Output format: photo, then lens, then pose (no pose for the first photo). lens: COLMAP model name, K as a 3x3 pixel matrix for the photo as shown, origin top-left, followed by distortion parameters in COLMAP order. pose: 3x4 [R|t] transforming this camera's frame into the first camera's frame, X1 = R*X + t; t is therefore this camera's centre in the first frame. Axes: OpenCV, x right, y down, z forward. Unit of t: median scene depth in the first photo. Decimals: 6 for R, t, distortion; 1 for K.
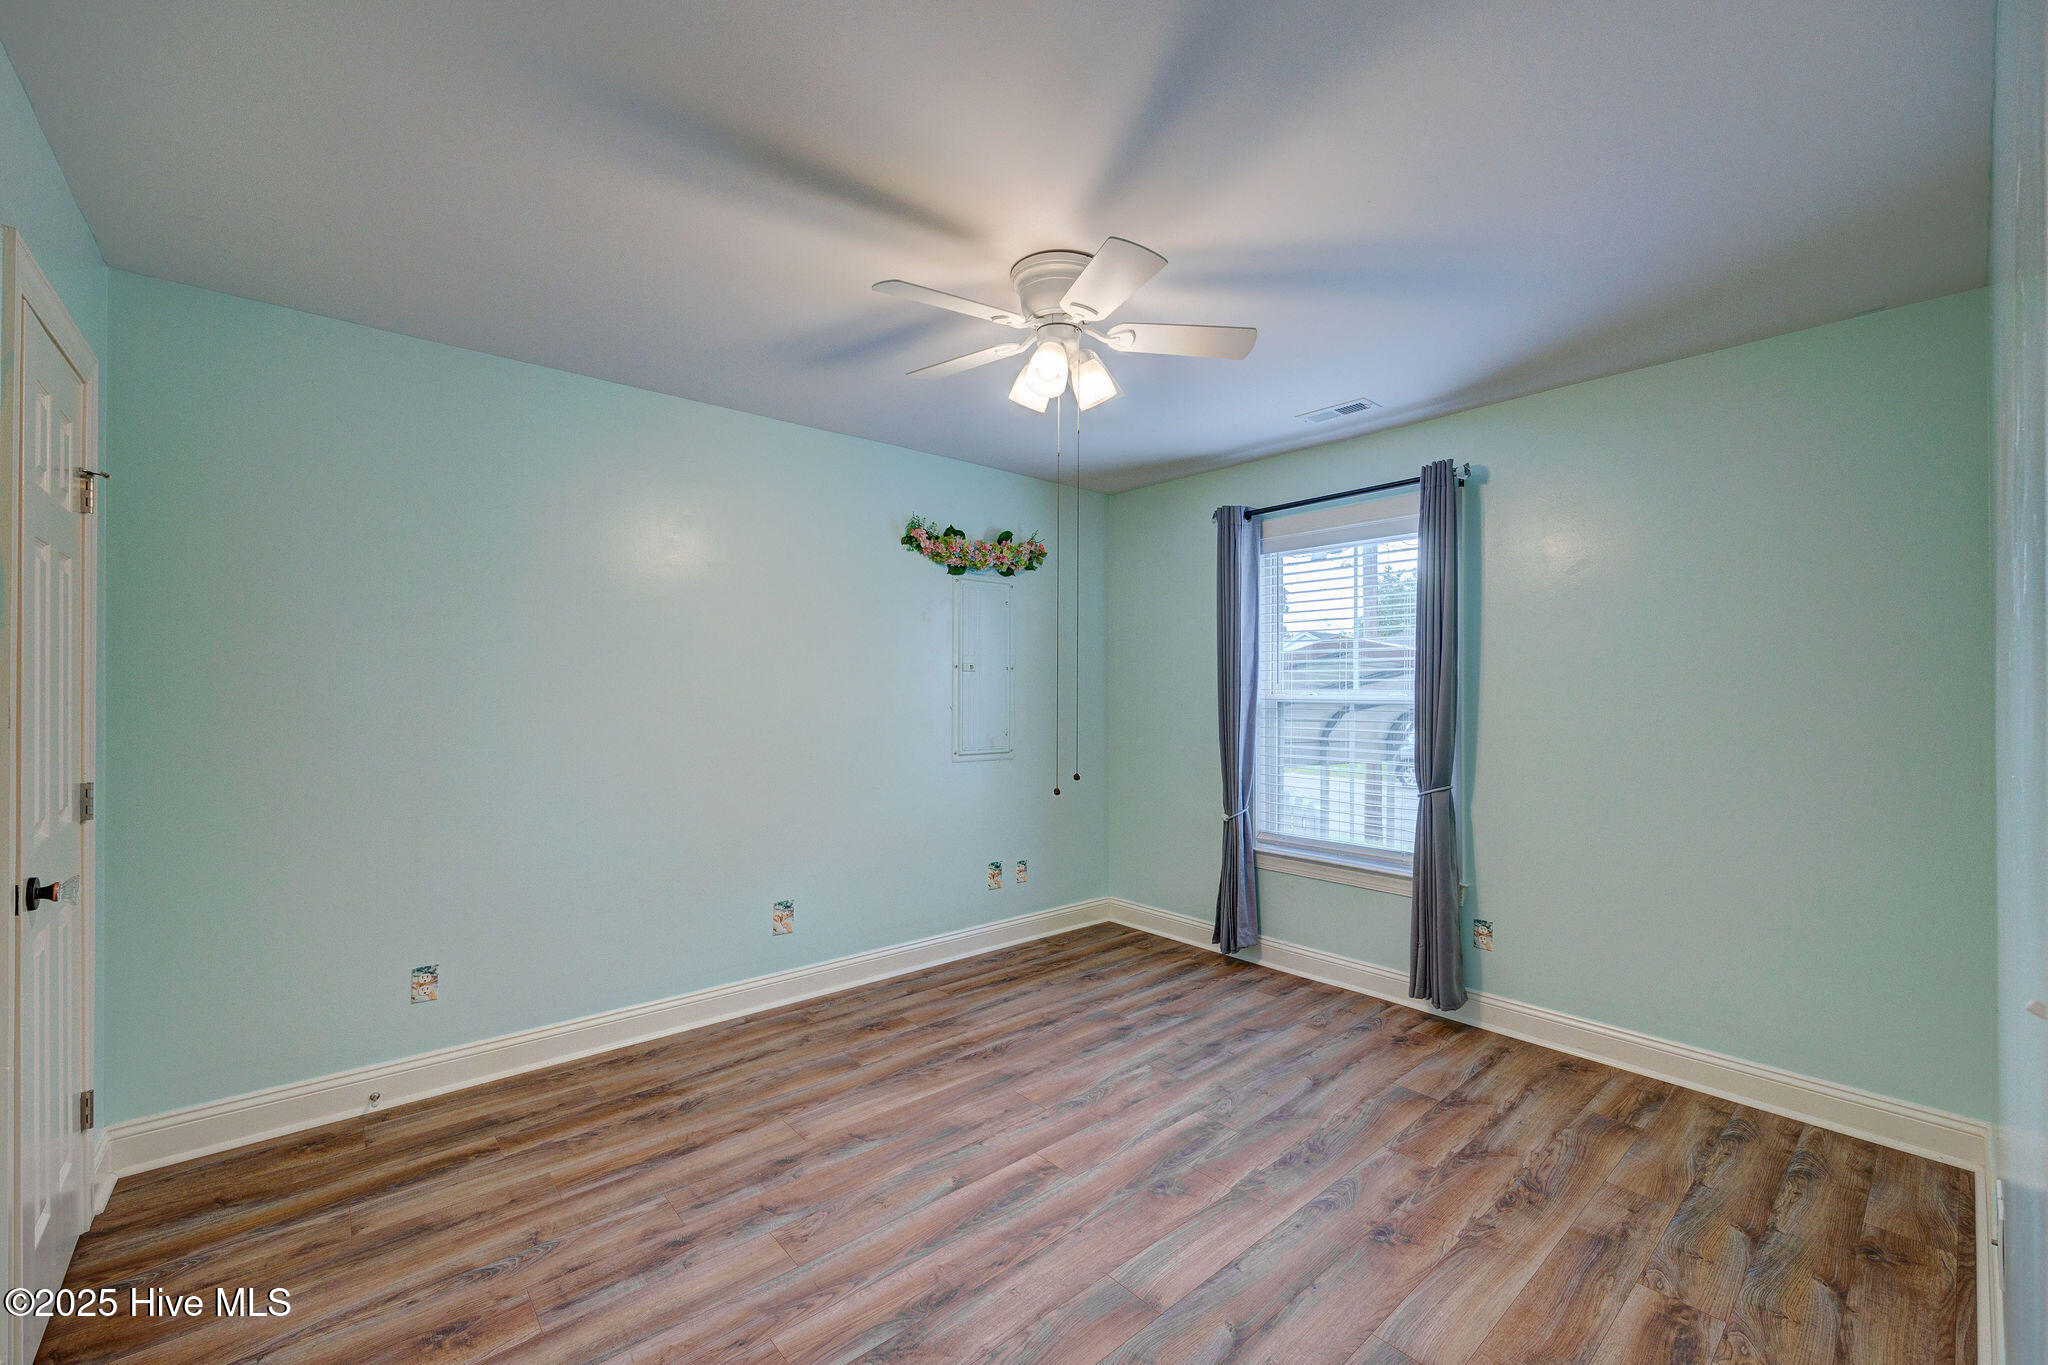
lens RADIAL K [[827.6, 0, 1053.7], [0, 827.6, 689.3], [0, 0, 1]] dist [-0.001274, 0.000031]
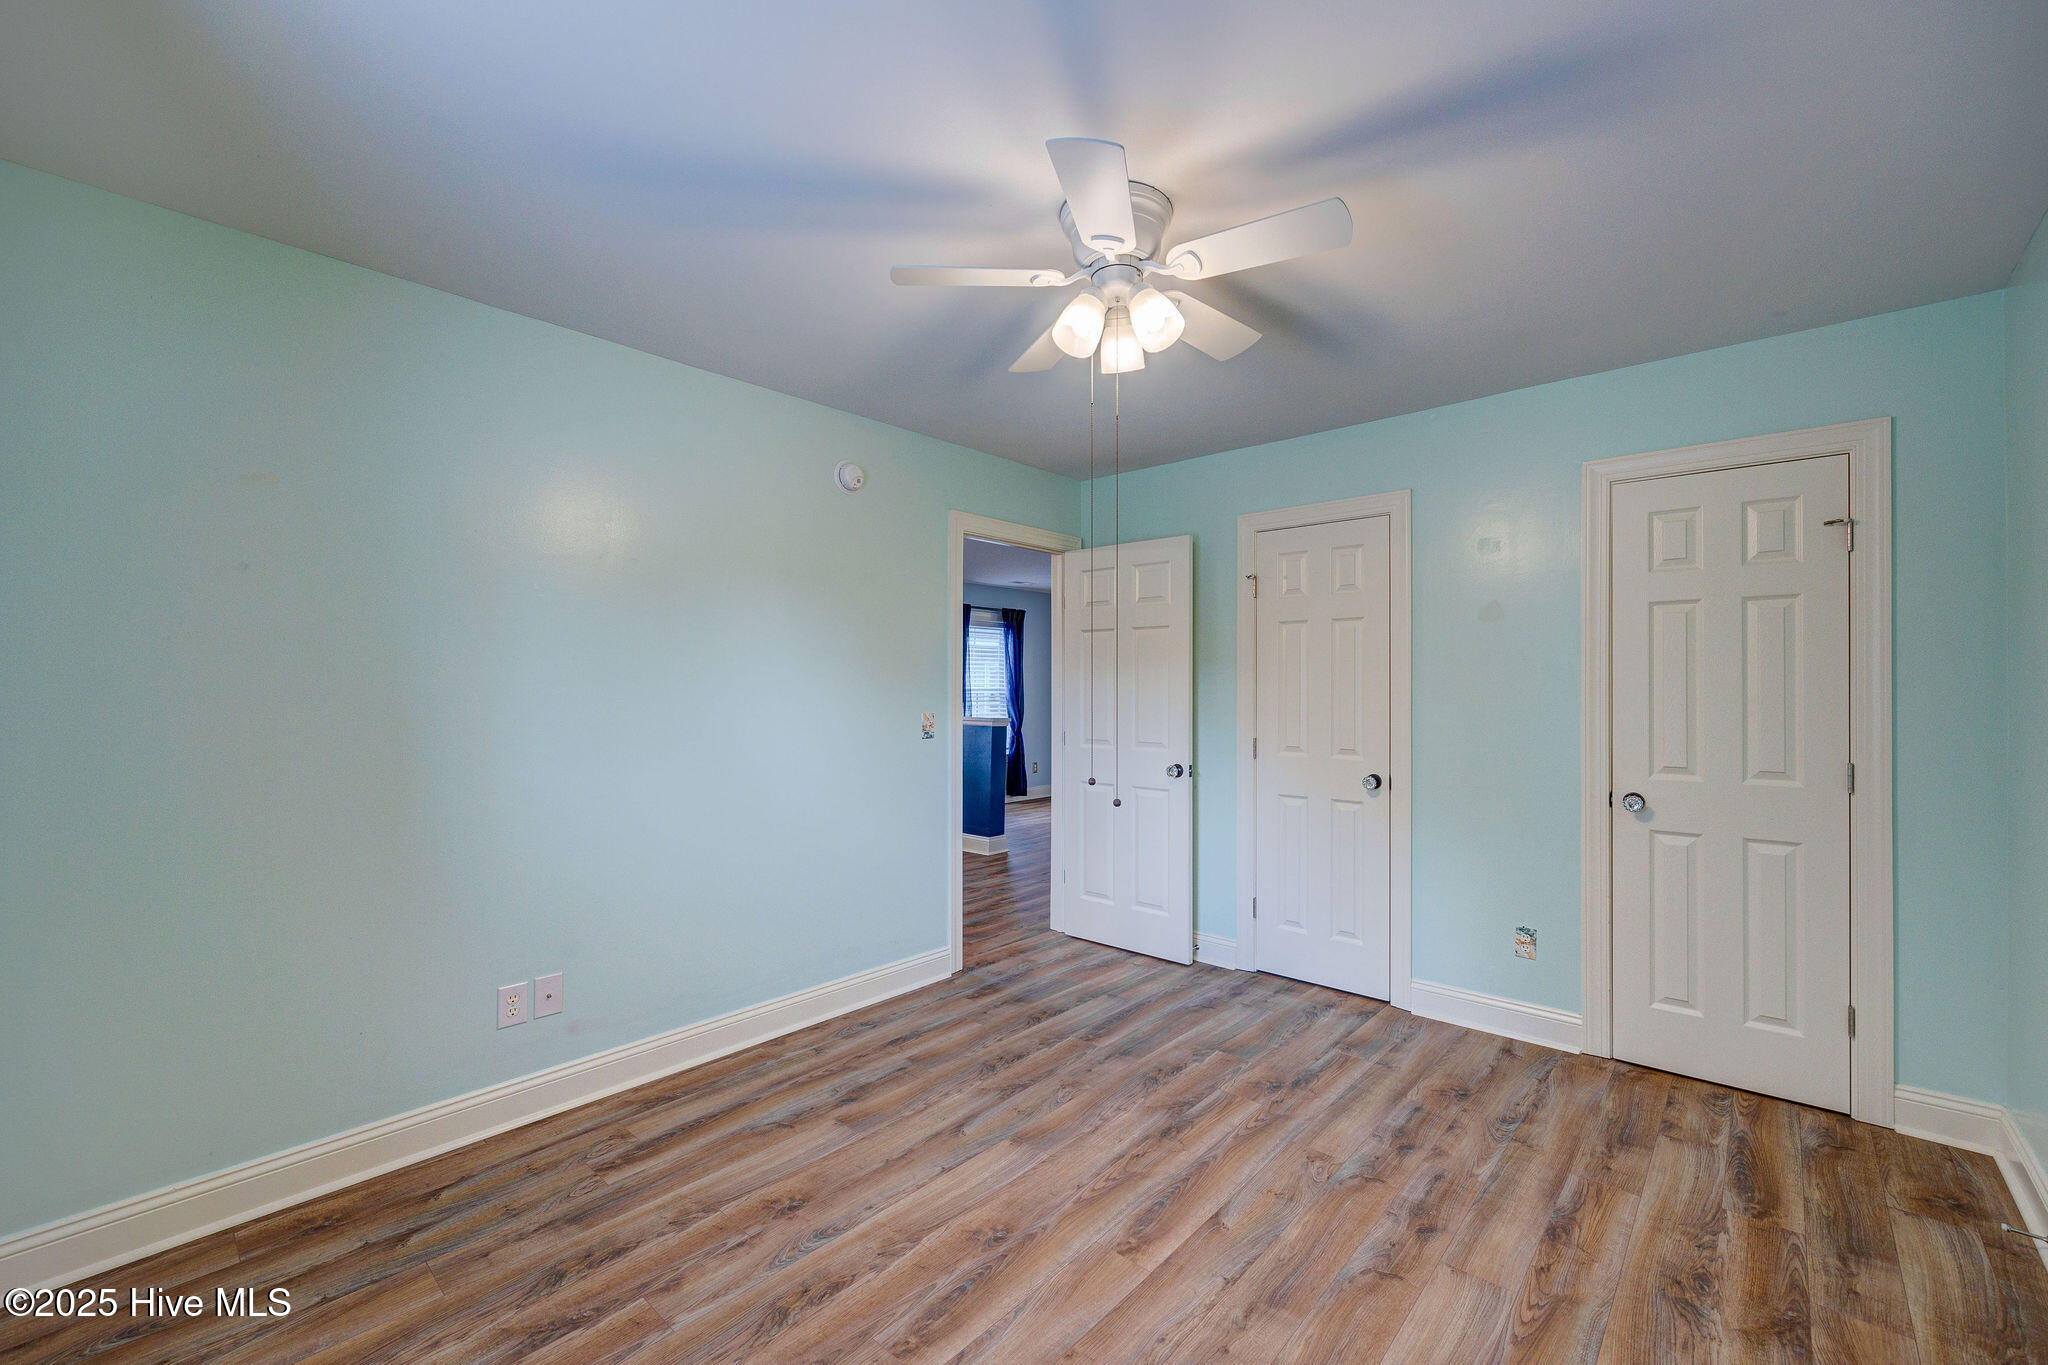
lens RADIAL K [[827.6, 0, 1062.8], [0, 827.6, 680.5], [0, 0, 1]] dist [-0.001274, 0.000031]
pose [[-0.991950, -0.004237, -0.126559, 0.184949], [-0.003107, 0.999954, -0.009127, 0.000892], [0.126592, -0.008660, -0.991917, 2.003494]]
